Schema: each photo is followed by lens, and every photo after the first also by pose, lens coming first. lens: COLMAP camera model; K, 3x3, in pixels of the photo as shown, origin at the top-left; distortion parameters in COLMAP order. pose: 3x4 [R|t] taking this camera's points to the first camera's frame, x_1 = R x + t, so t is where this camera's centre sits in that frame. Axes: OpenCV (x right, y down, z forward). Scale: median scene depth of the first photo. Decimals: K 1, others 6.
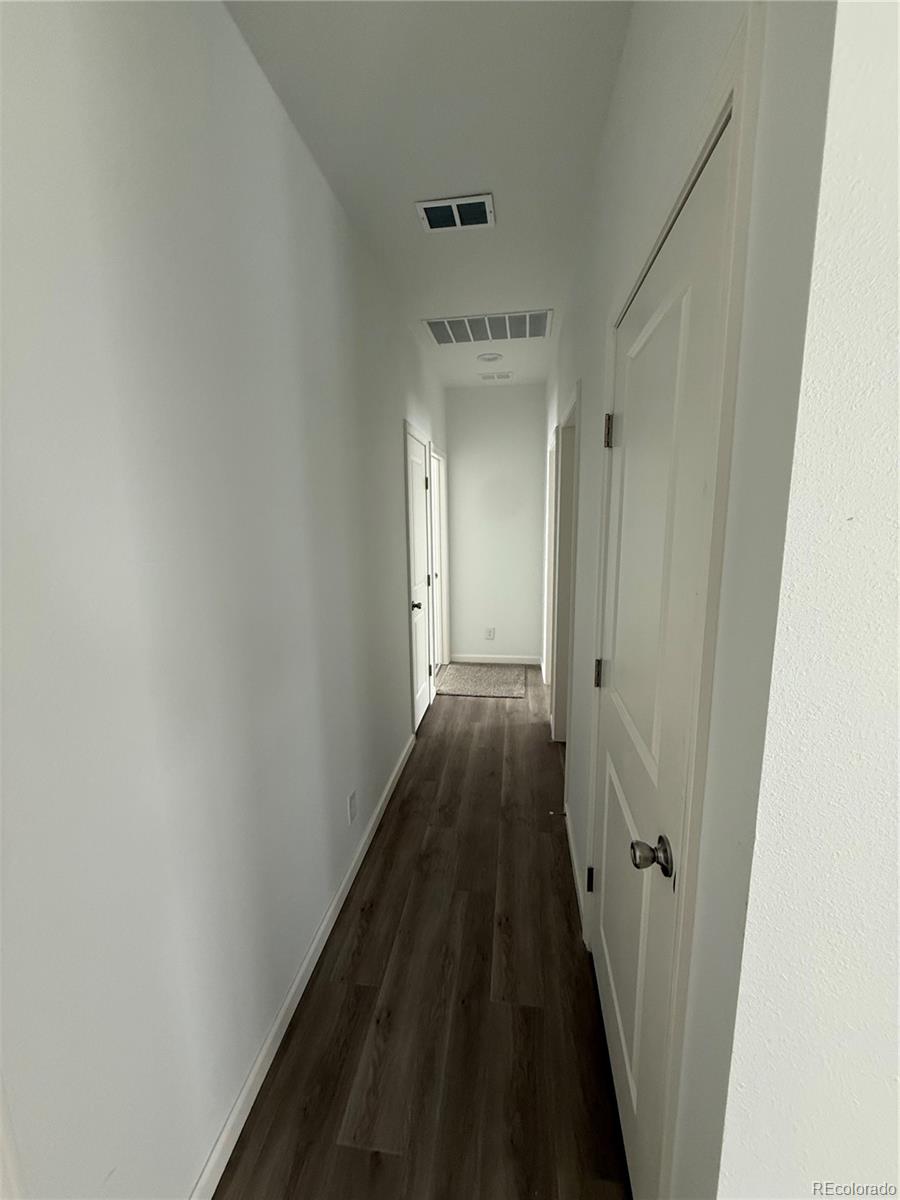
lens RADIAL K [[483.7, 0, 452.8], [0, 483.7, 605.7], [0, 0, 1]] dist [0.017454, 0.000427]
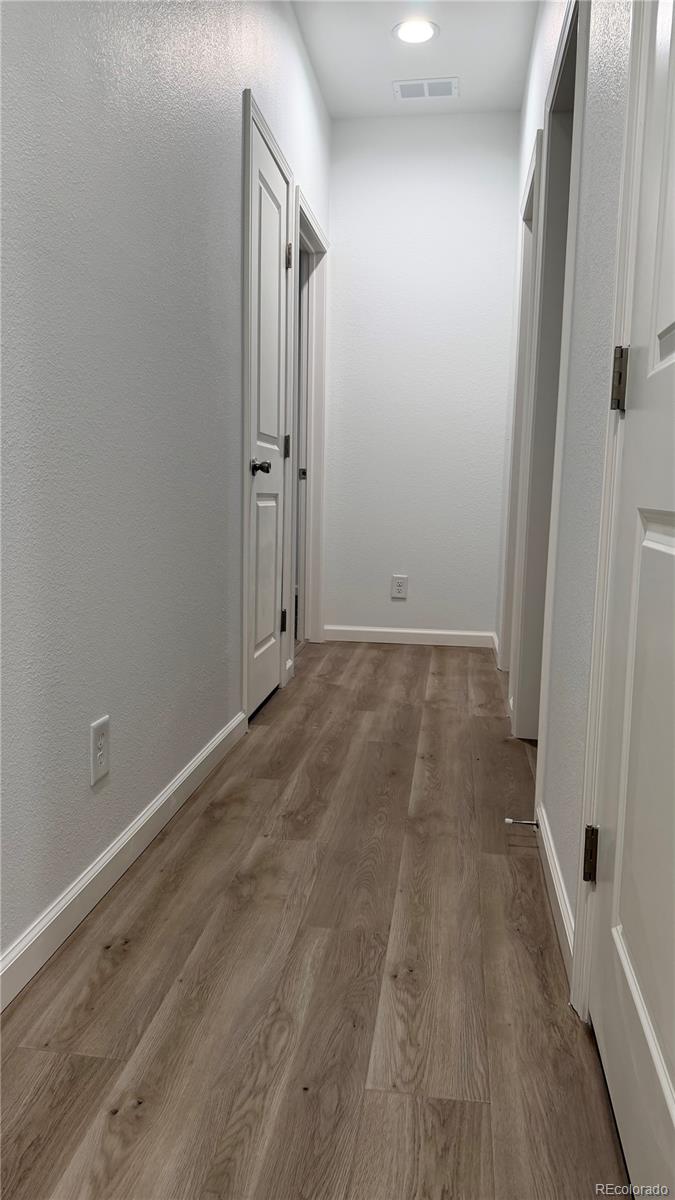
lens RADIAL K [[856.7, 0, 335.6], [0, 856.7, 592.9], [0, 0, 1]] dist [0.032831, -0.017587]
pose [[0.999261, 0.037927, -0.006179, 0.029647], [-0.038228, 0.997482, -0.059733, 0.323452], [0.003898, 0.059925, 0.998195, 0.140866]]
